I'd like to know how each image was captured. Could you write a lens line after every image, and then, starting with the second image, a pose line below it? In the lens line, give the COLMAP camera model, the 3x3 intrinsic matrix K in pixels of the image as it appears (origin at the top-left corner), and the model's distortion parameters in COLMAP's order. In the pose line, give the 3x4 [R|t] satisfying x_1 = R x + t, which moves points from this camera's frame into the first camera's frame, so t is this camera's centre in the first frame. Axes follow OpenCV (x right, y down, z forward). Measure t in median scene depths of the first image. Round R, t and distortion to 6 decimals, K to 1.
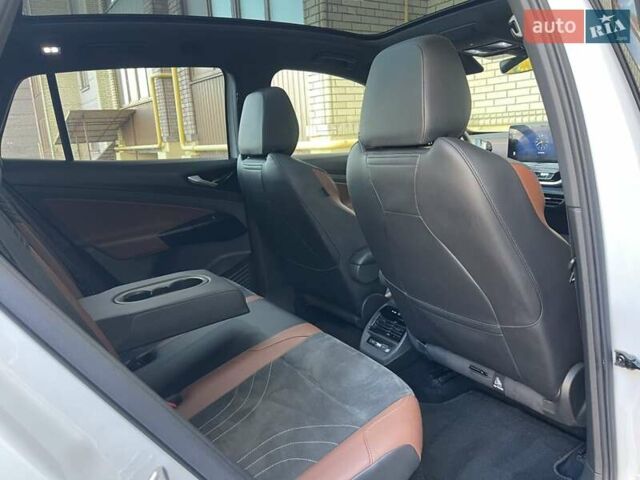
lens RADIAL K [[485.9, 0, 315.8], [0, 485.9, 239.2], [0, 0, 1]] dist [0.075812, -0.108608]
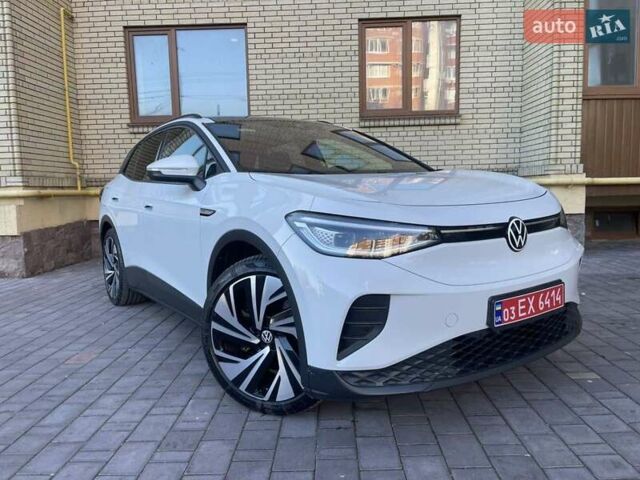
lens RADIAL K [[485.9, 0, 315.8], [0, 485.9, 239.2], [0, 0, 1]] dist [0.075812, -0.108608]
pose [[0.607111, -0.034928, 0.793849, -0.295519], [0.158149, 0.984358, -0.077637, 0.067059], [-0.778721, 0.172681, 0.603138, -0.131892]]
